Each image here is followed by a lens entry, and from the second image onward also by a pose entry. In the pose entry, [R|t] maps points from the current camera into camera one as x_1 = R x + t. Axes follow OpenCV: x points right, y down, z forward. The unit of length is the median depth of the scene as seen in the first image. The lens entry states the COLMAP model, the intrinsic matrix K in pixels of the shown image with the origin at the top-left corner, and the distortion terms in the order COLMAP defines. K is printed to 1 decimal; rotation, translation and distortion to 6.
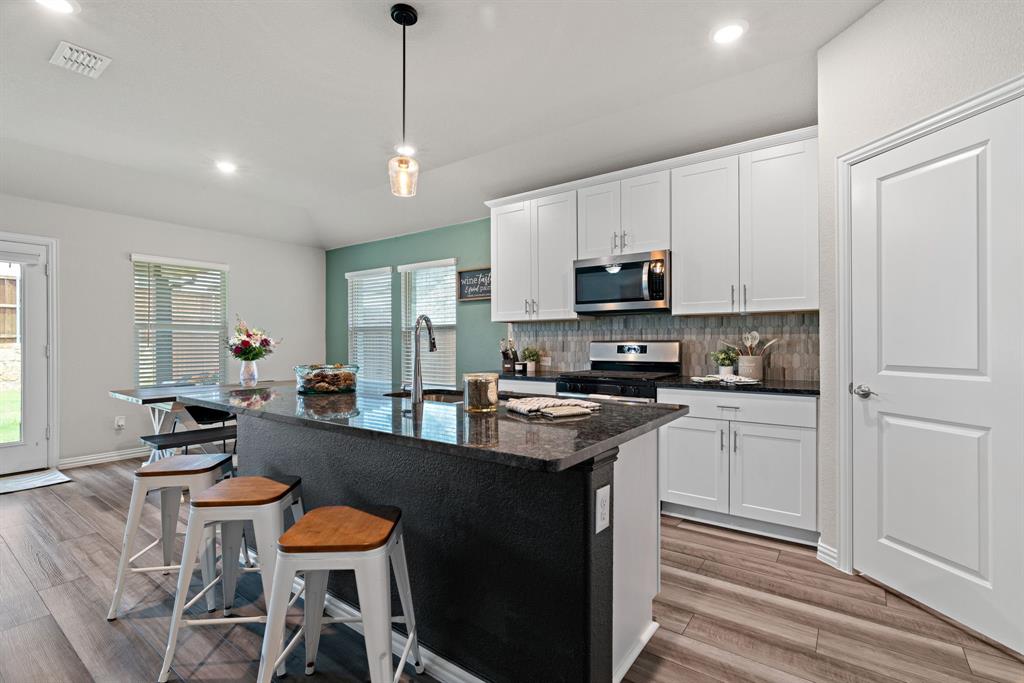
lens RADIAL K [[471.2, 0, 513.5], [0, 471.2, 339.2], [0, 0, 1]] dist [-0.009380, 0.000610]
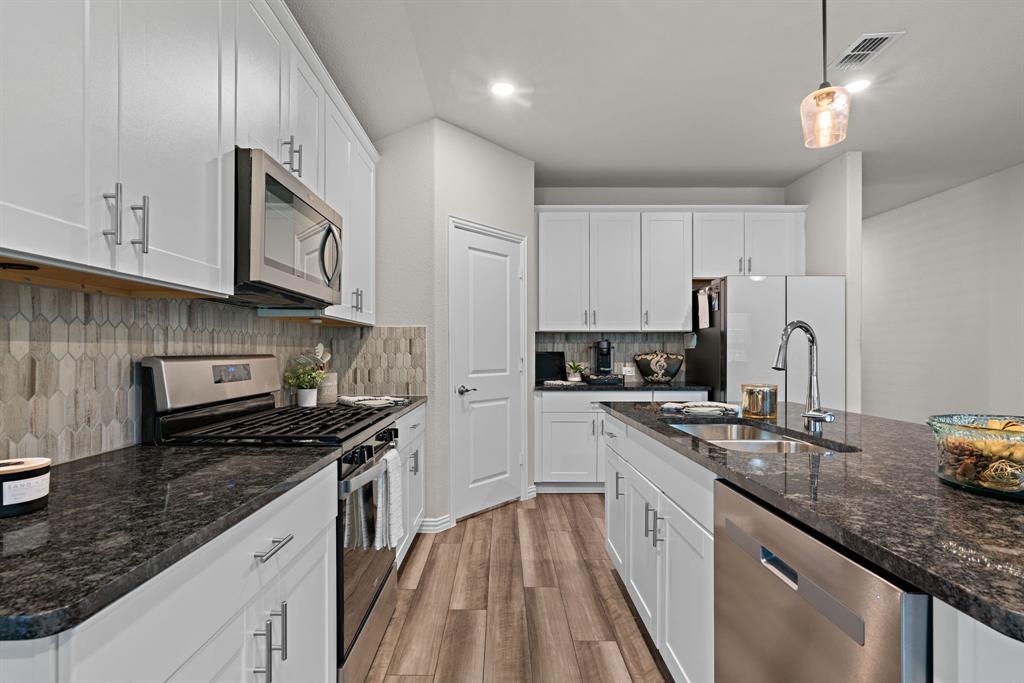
lens RADIAL K [[480.3, 0, 513.8], [0, 480.3, 339.0], [0, 0, 1]] dist [-0.005153, -0.000243]
pose [[-0.608482, 0.020049, 0.793314, -0.494672], [-0.007696, 0.999485, -0.031162, -0.000447], [-0.793530, -0.025067, -0.608015, 1.673885]]
